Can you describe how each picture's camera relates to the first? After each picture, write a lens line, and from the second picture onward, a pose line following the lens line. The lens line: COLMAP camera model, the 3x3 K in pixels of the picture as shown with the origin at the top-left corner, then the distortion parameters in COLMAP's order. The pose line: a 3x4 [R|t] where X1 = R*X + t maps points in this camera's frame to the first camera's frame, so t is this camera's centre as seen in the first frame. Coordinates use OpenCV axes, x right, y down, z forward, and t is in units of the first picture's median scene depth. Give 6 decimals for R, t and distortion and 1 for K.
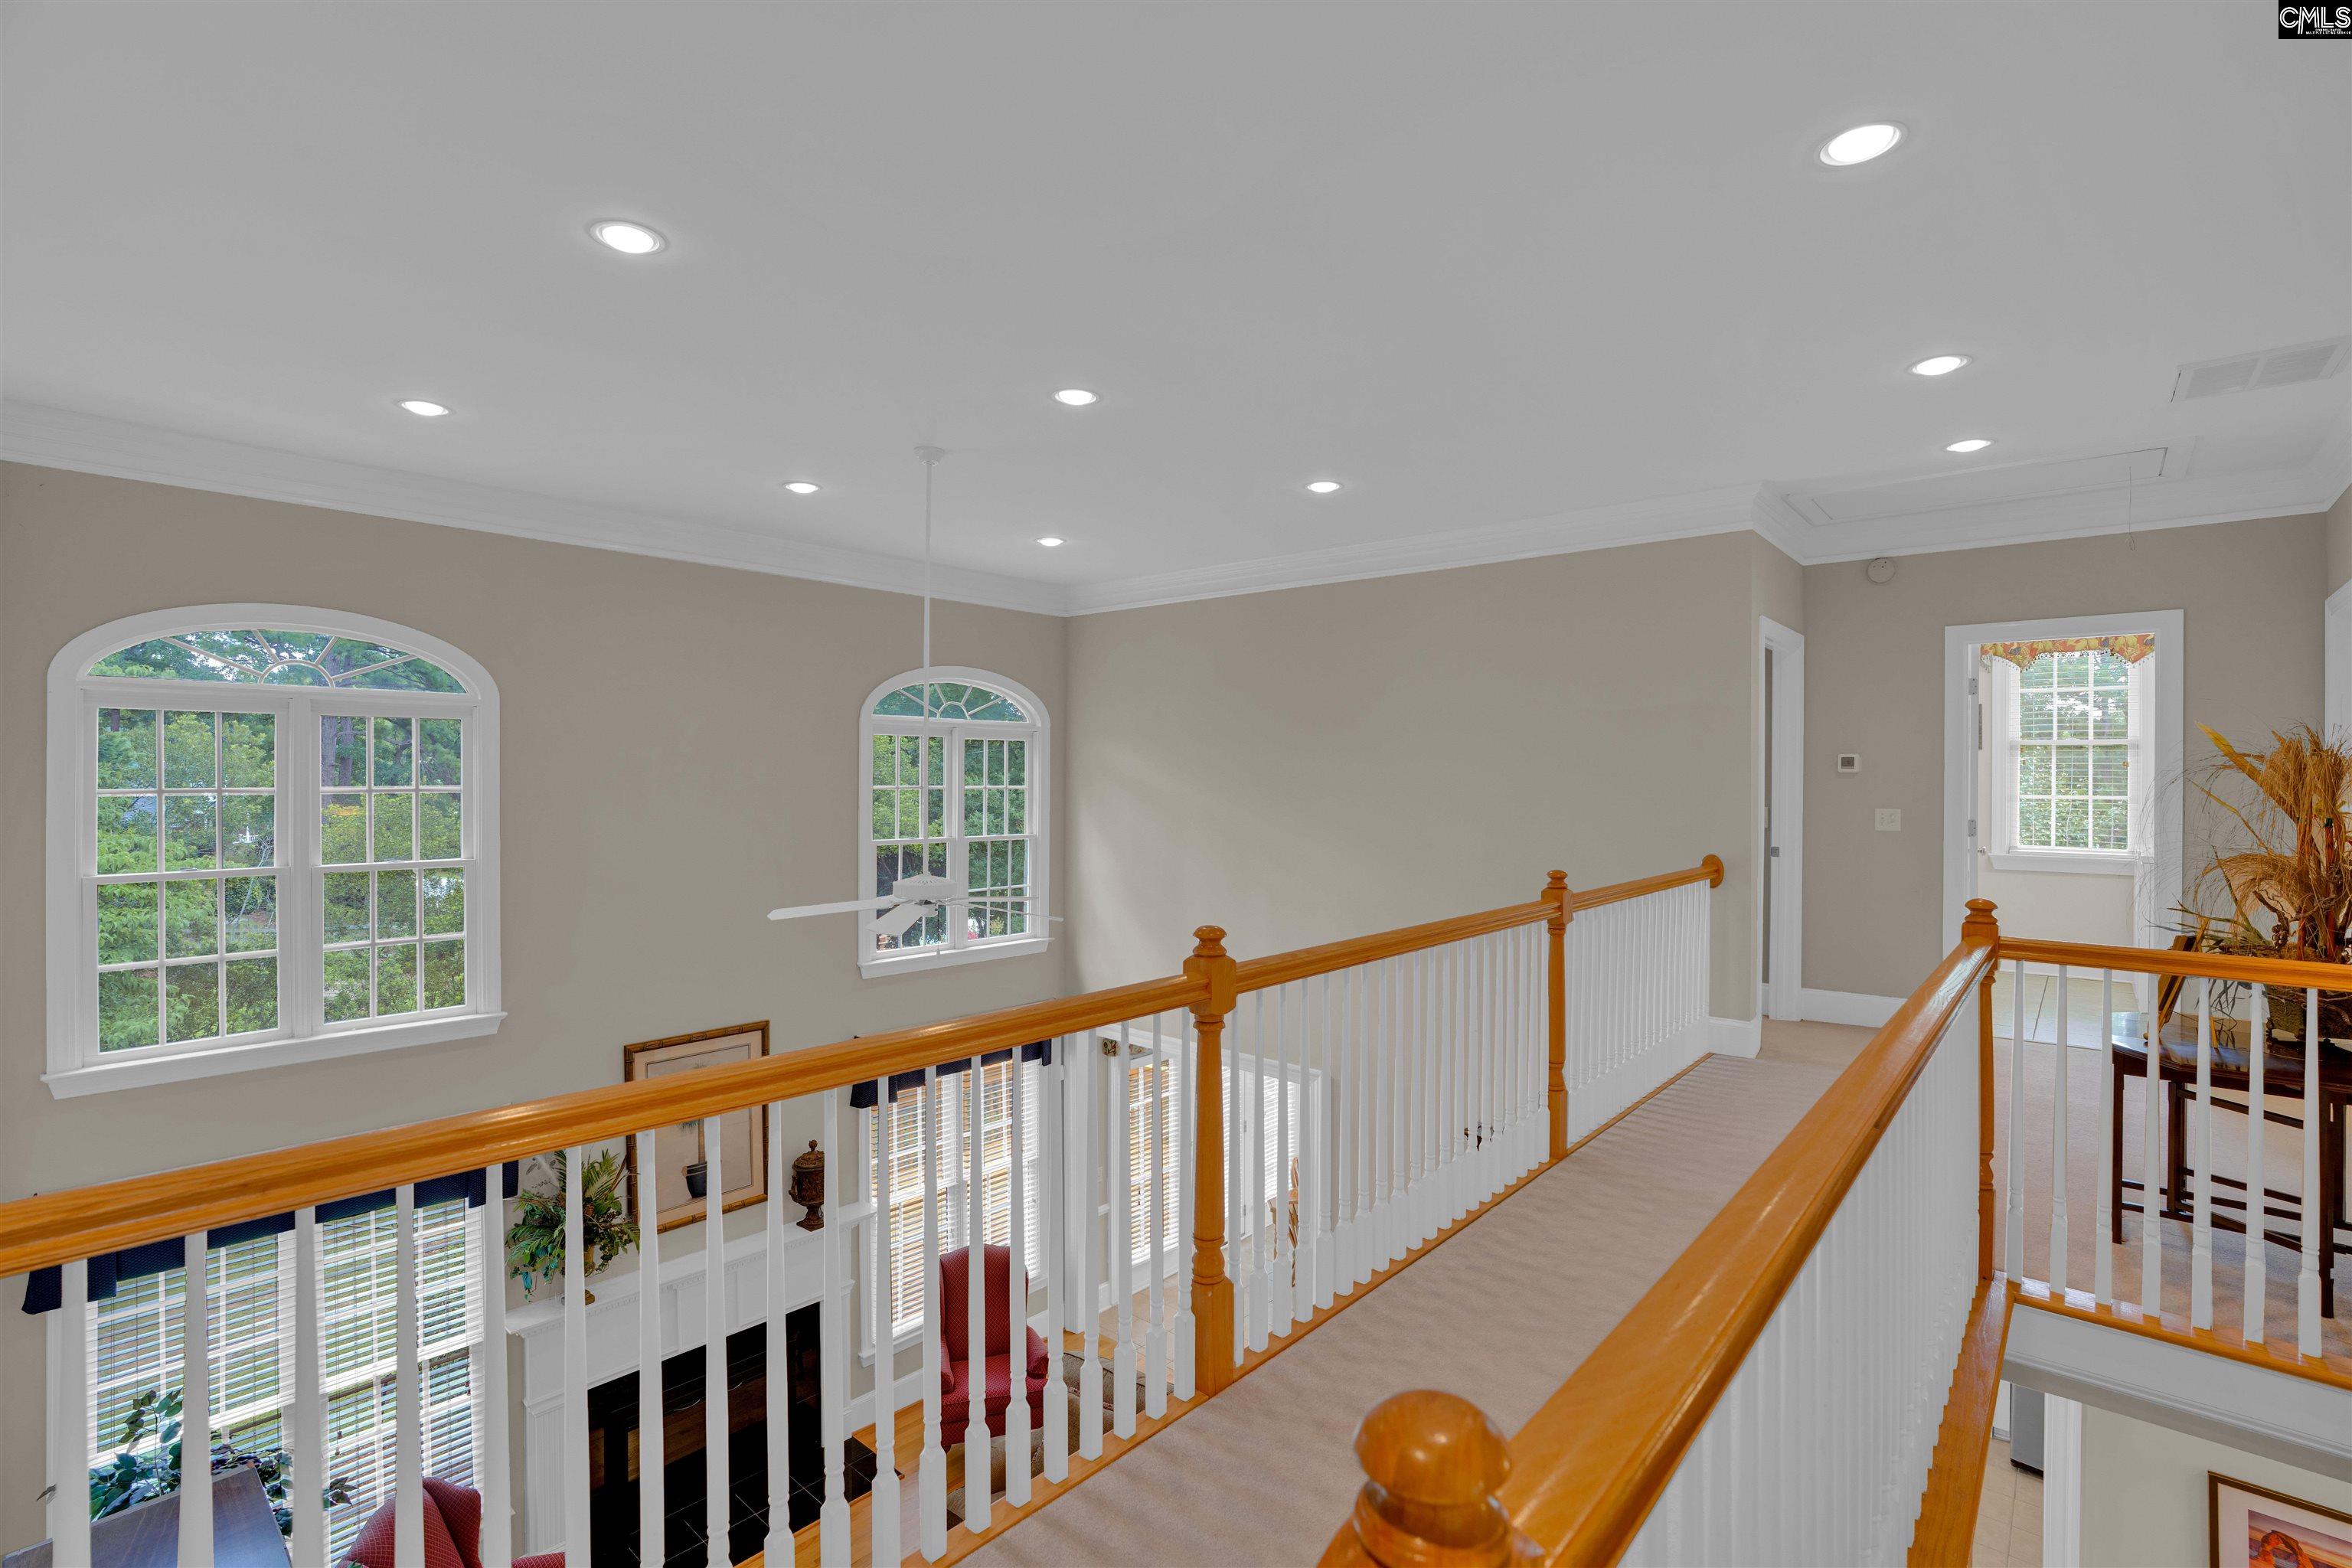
lens RADIAL K [[1078.7, 0, 1182.8], [0, 1078.7, 788.2], [0, 0, 1]] dist [-0.043520, 0.013473]
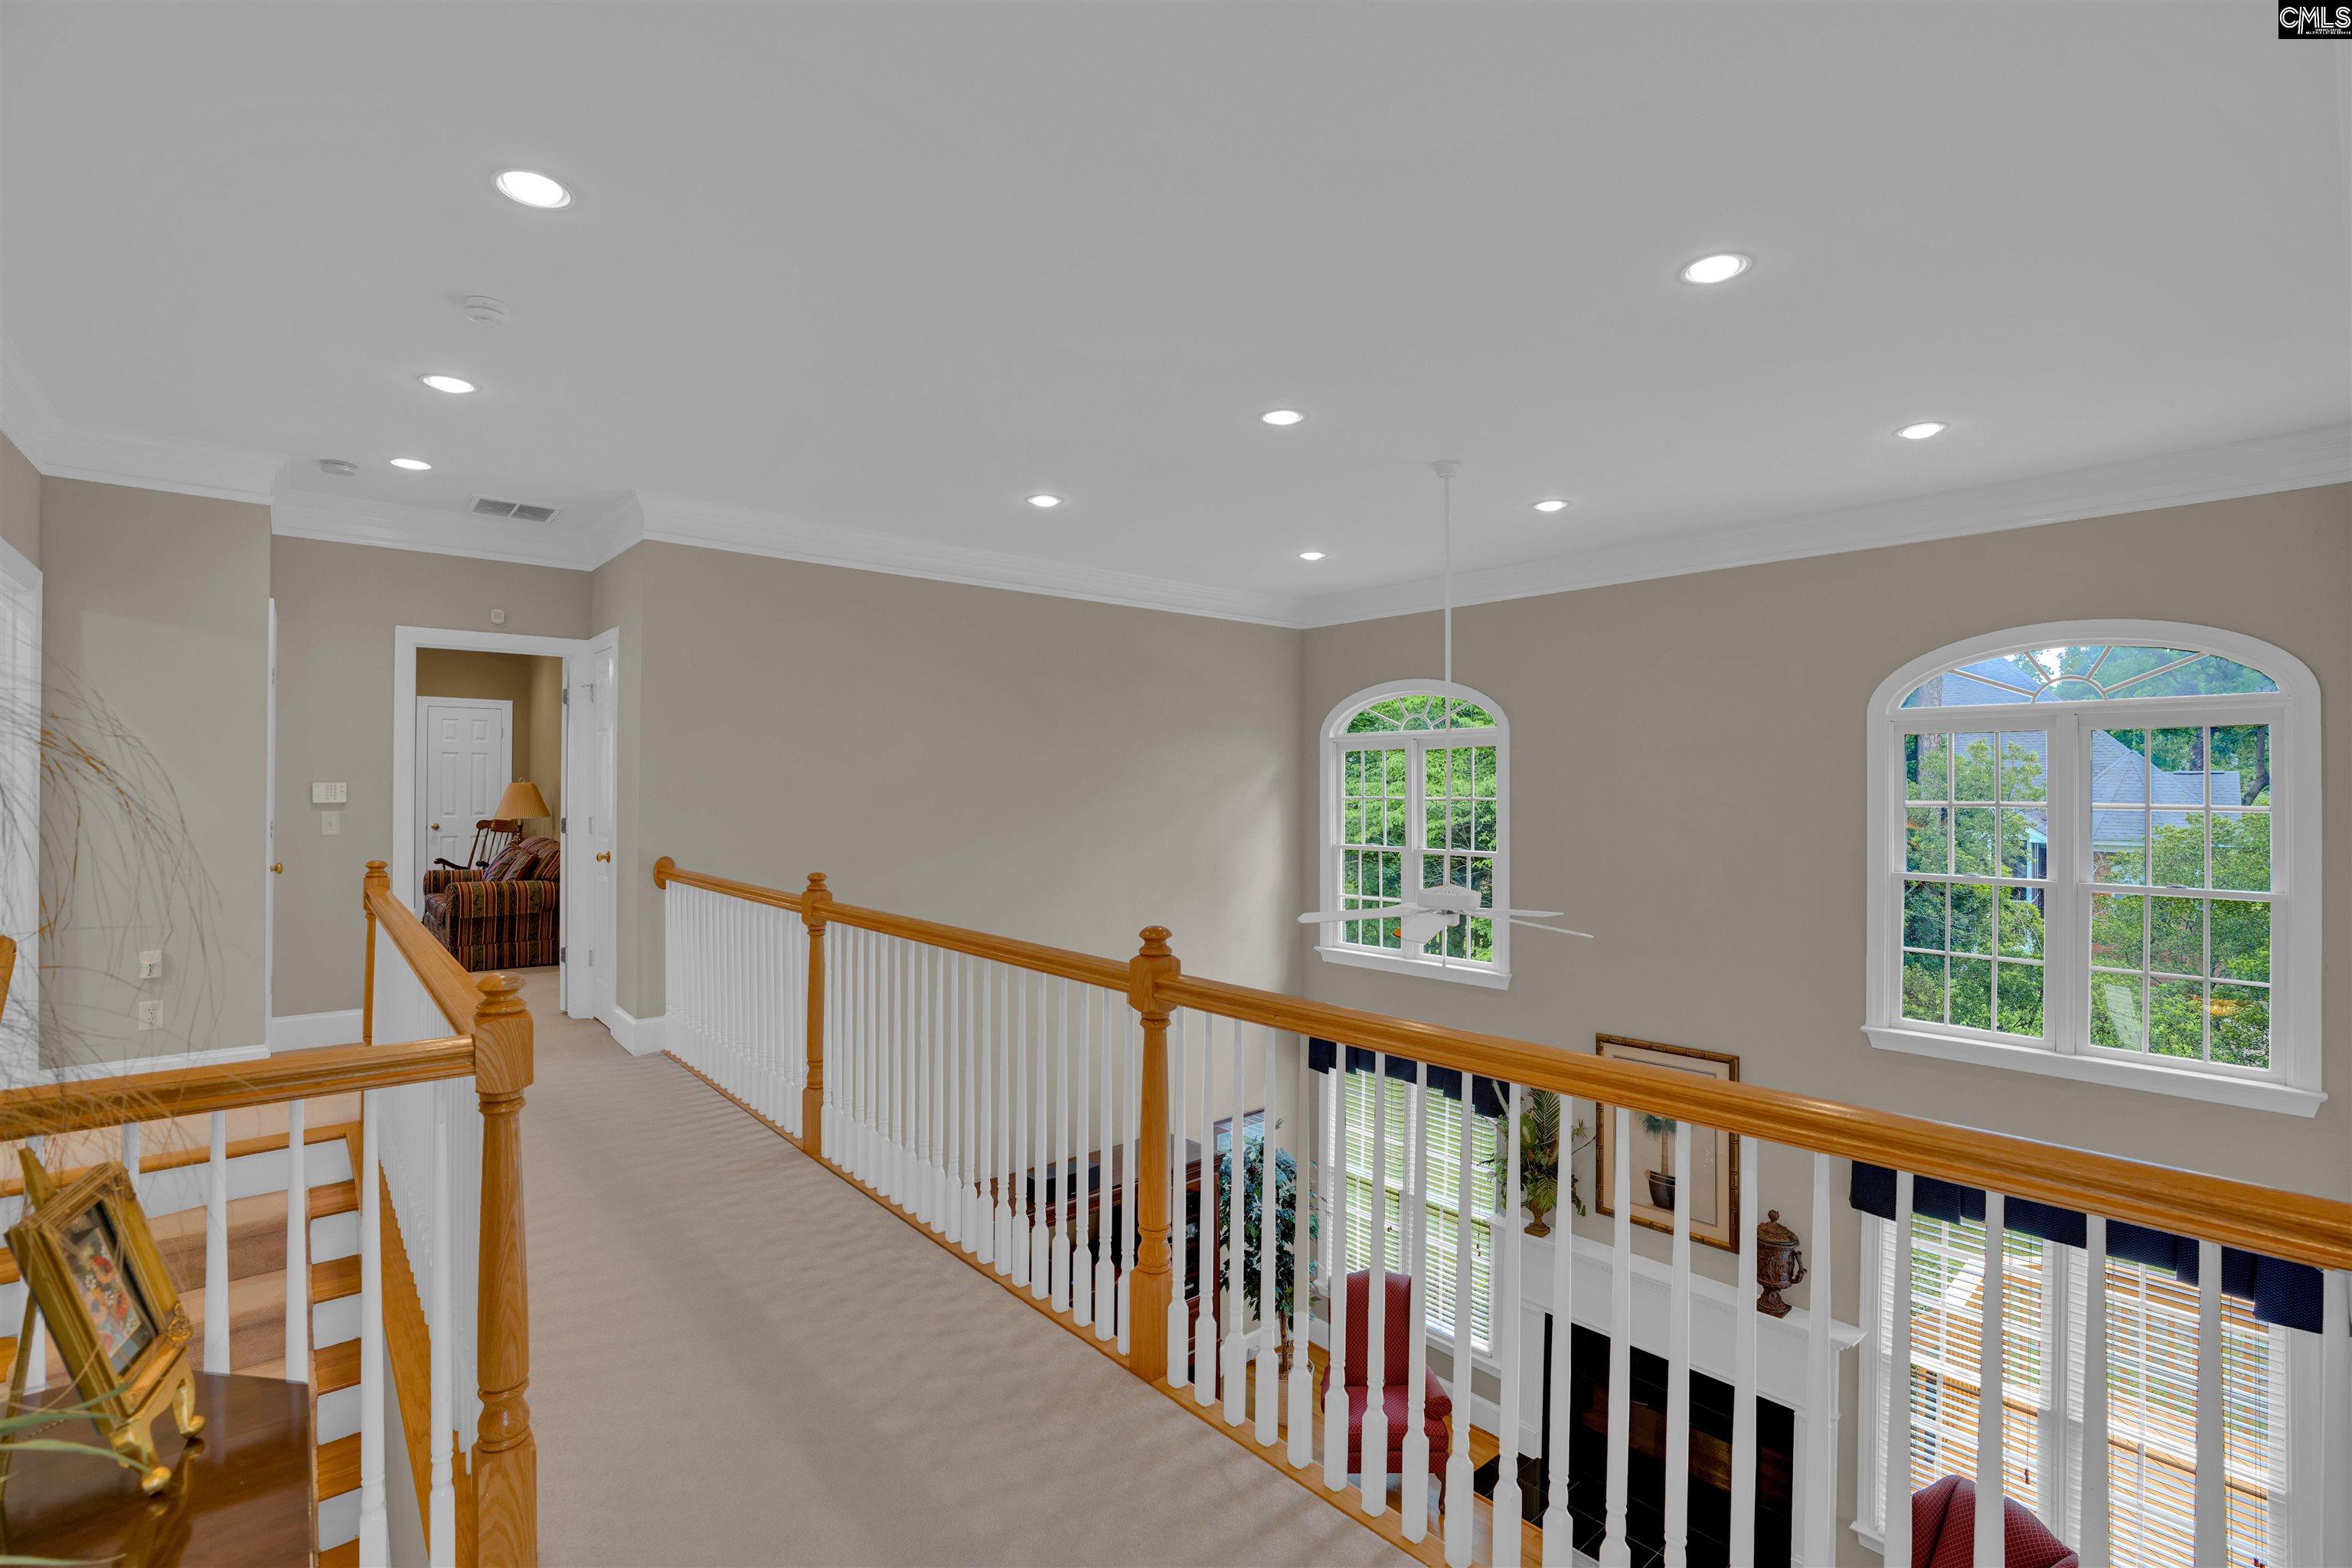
lens RADIAL K [[1078.7, 0, 1174.1], [0, 1078.7, 782.3], [0, 0, 1]] dist [-0.043520, 0.013473]
pose [[-0.136354, -0.010684, -0.990603, 0.581187], [-0.011726, 0.999889, -0.009170, -0.002369], [0.990591, 0.010365, -0.136464, 0.647963]]
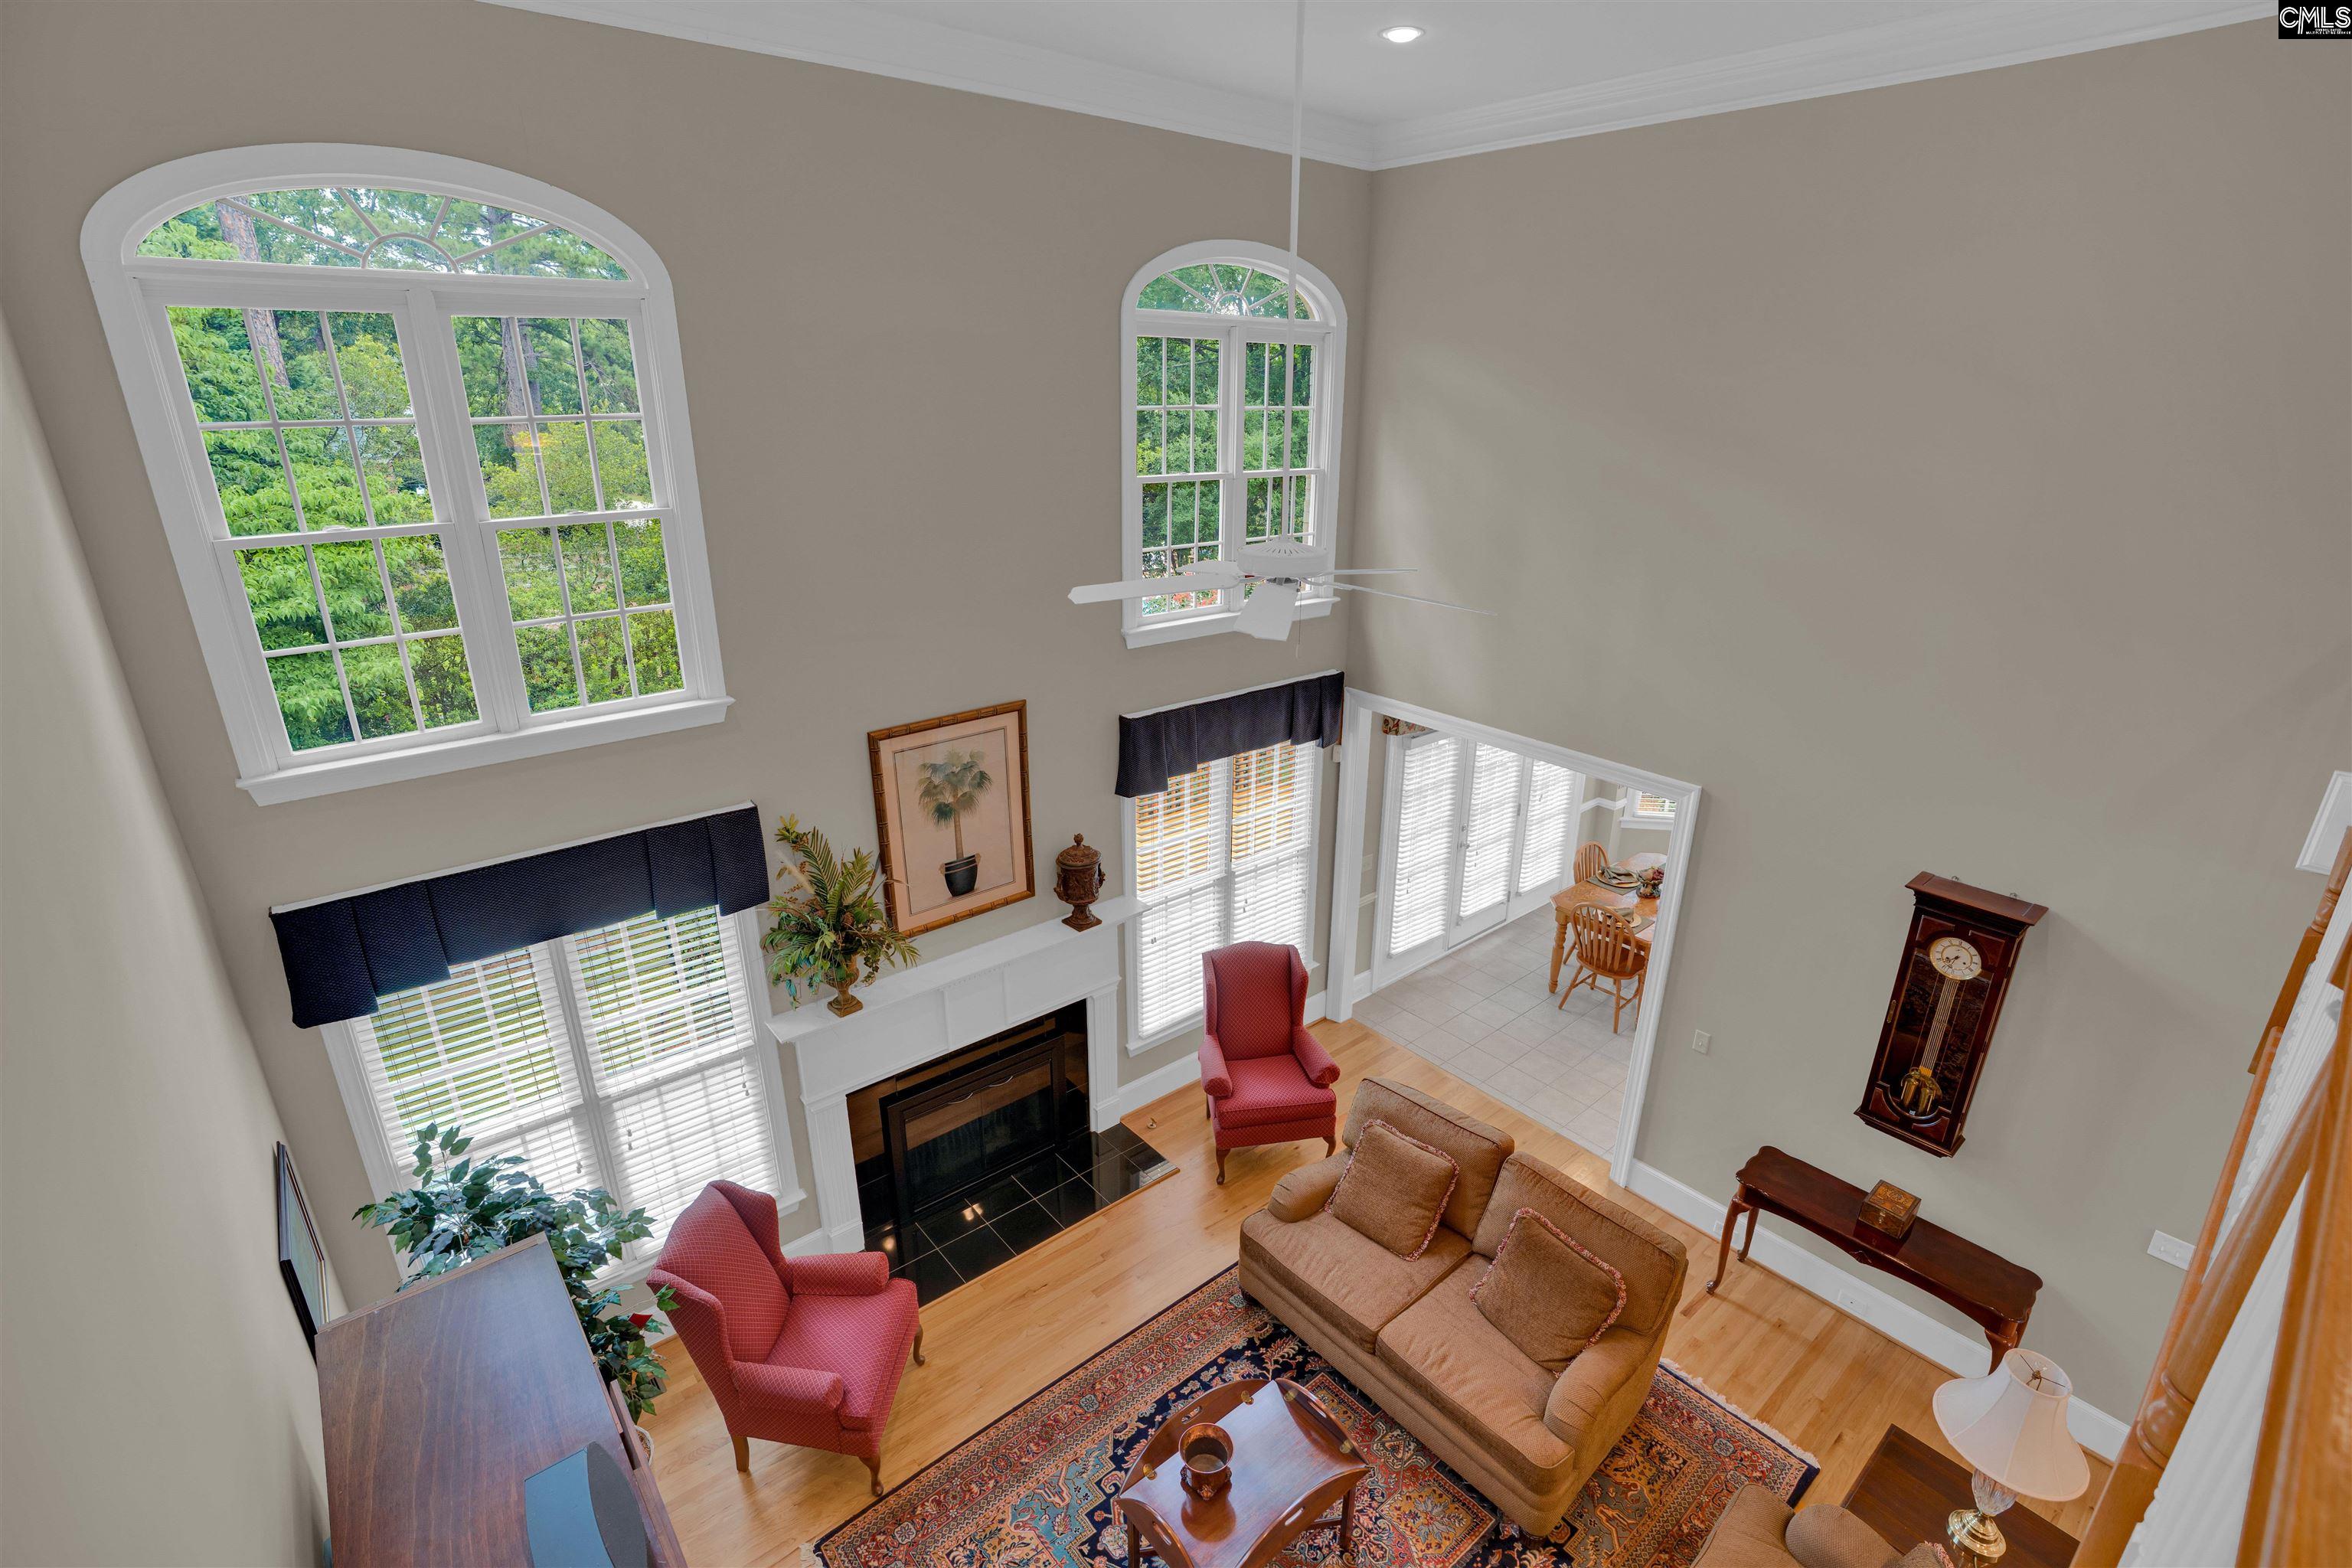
lens RADIAL K [[1078.7, 0, 1181.2], [0, 1078.7, 751.2], [0, 0, 1]] dist [-0.043520, 0.013473]
pose [[0.988808, 0.041247, -0.143377, -0.143469], [0.004633, 0.952071, 0.305843, -0.002177], [0.149120, -0.303085, 0.941224, 0.213154]]
